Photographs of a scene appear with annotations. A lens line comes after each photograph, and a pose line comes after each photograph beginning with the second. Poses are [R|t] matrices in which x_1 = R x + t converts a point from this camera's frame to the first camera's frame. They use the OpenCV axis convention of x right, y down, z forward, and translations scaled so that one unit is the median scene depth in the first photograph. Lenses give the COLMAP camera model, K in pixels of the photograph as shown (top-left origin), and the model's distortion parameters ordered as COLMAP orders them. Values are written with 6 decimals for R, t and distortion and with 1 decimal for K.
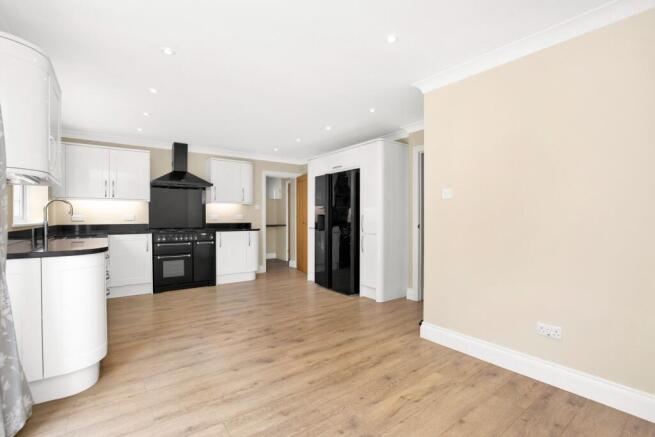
lens RADIAL K [[308.1, 0, 327.0], [0, 308.1, 220.2], [0, 0, 1]] dist [-0.012560, 0.001341]
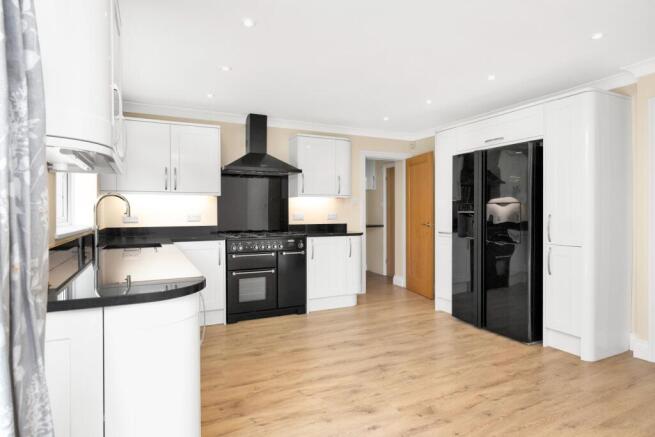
lens RADIAL K [[373.6, 0, 328.7], [0, 373.6, 214.7], [0, 0, 1]] dist [0.005375, -0.000772]
pose [[0.986231, 0.000220, -0.165373, -0.182469], [-0.000412, 0.999999, -0.001127, -0.014569], [0.165372, 0.001179, 0.986231, 0.173385]]
